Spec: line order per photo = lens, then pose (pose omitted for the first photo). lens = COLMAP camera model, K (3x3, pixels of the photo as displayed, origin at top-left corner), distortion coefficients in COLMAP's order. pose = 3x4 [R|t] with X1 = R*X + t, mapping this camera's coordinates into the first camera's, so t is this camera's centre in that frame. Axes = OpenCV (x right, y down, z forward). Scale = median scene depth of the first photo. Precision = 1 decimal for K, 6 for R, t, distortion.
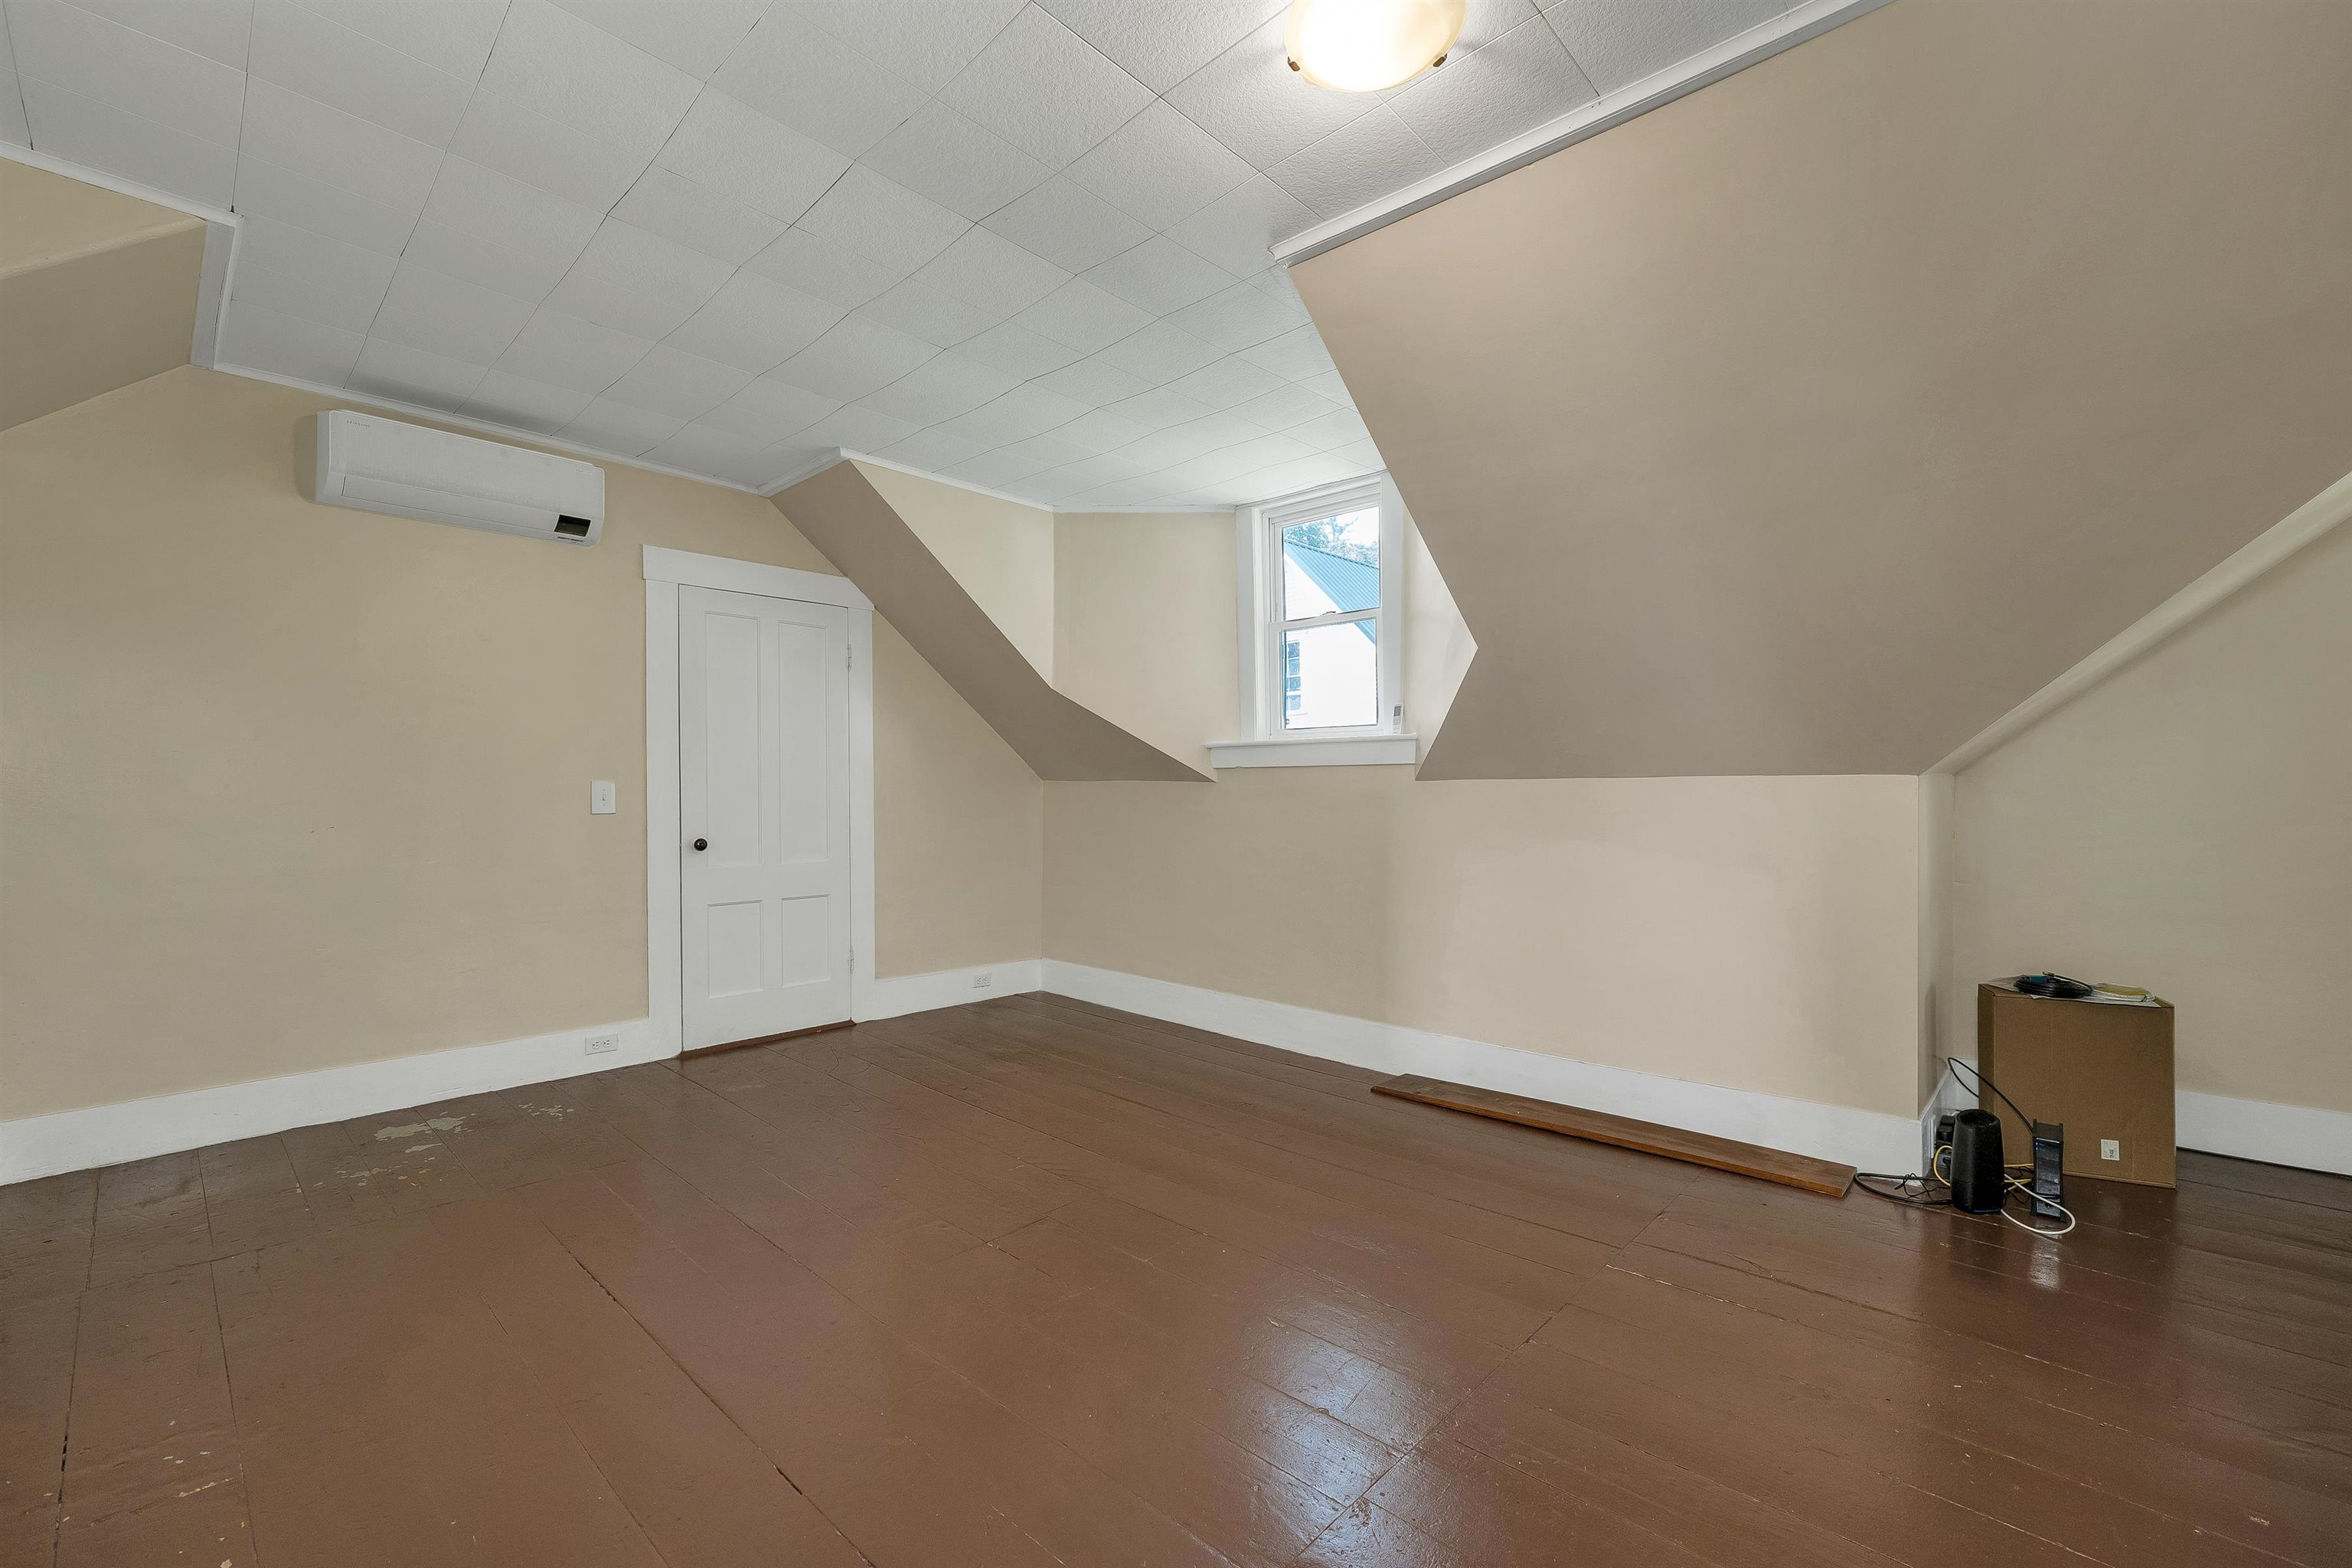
lens RADIAL K [[990.5, 0, 1175.3], [0, 990.5, 788.7], [0, 0, 1]] dist [0.003084, 0.000275]
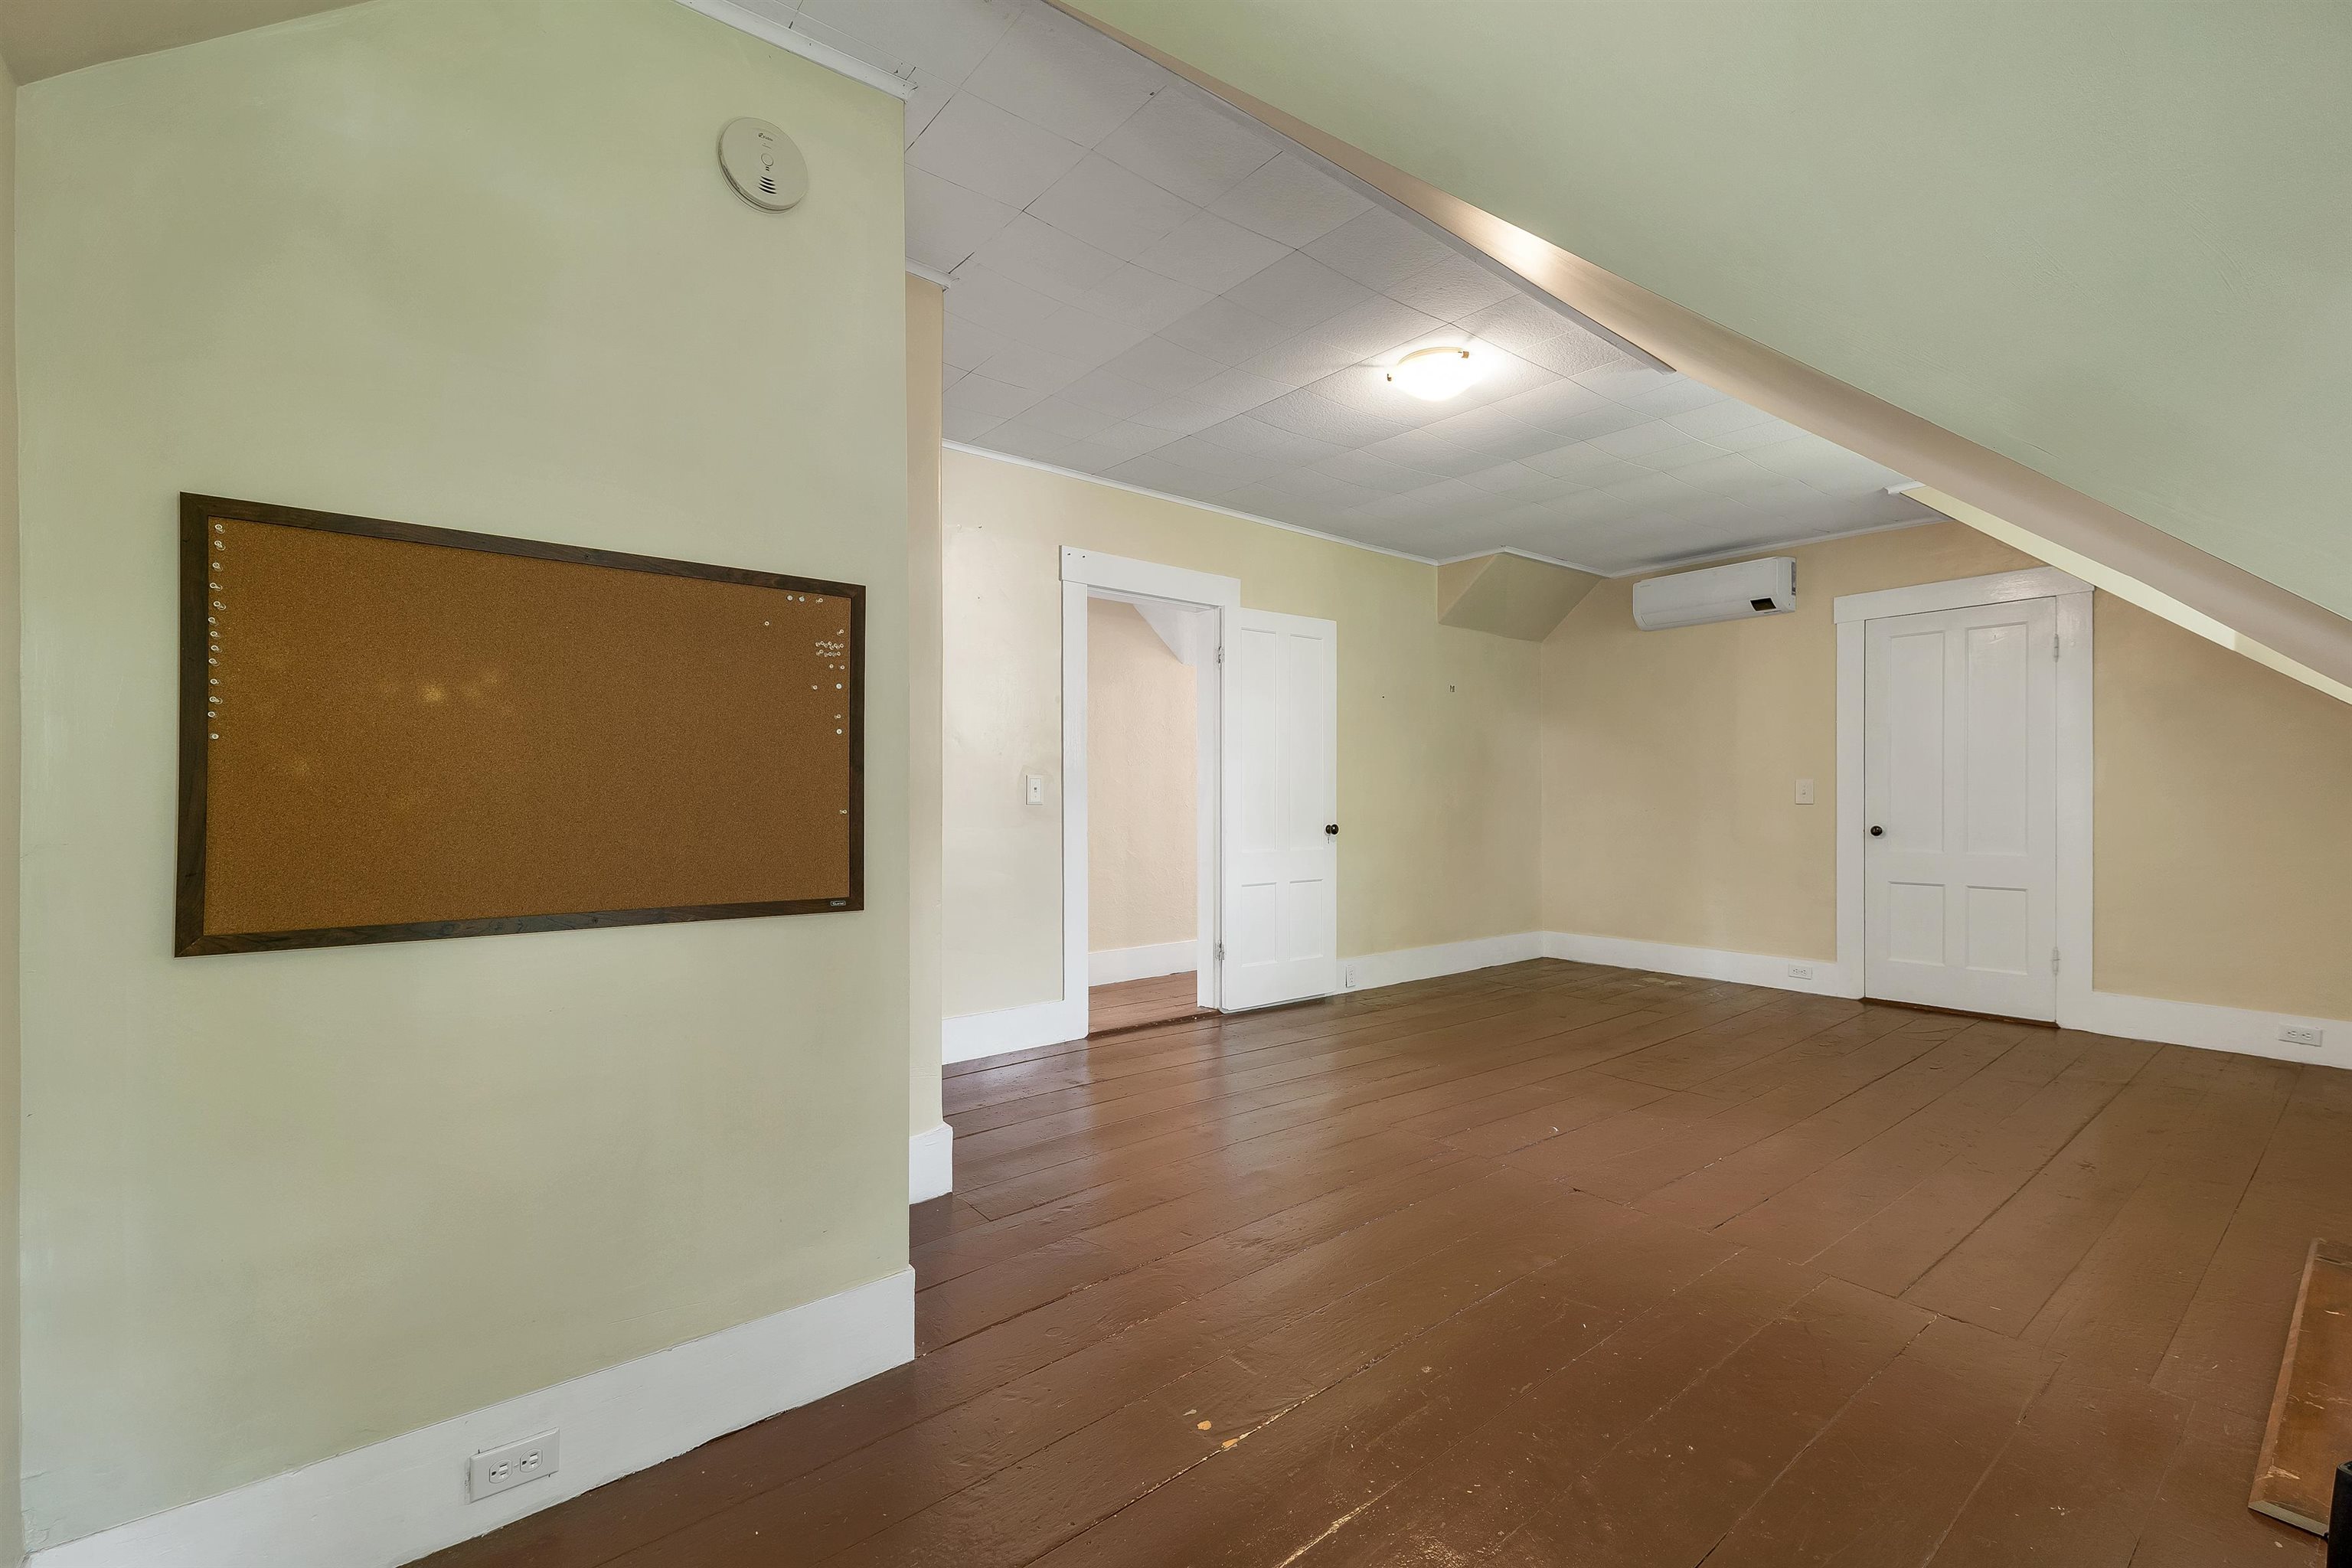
lens RADIAL K [[990.5, 0, 1175.3], [0, 990.5, 788.7], [0, 0, 1]] dist [0.003084, 0.000275]
pose [[-0.155727, -0.004047, -0.987792, 0.862969], [0.004120, 0.999980, -0.004746, 0.006465], [0.987792, -0.004809, -0.155707, 0.339918]]
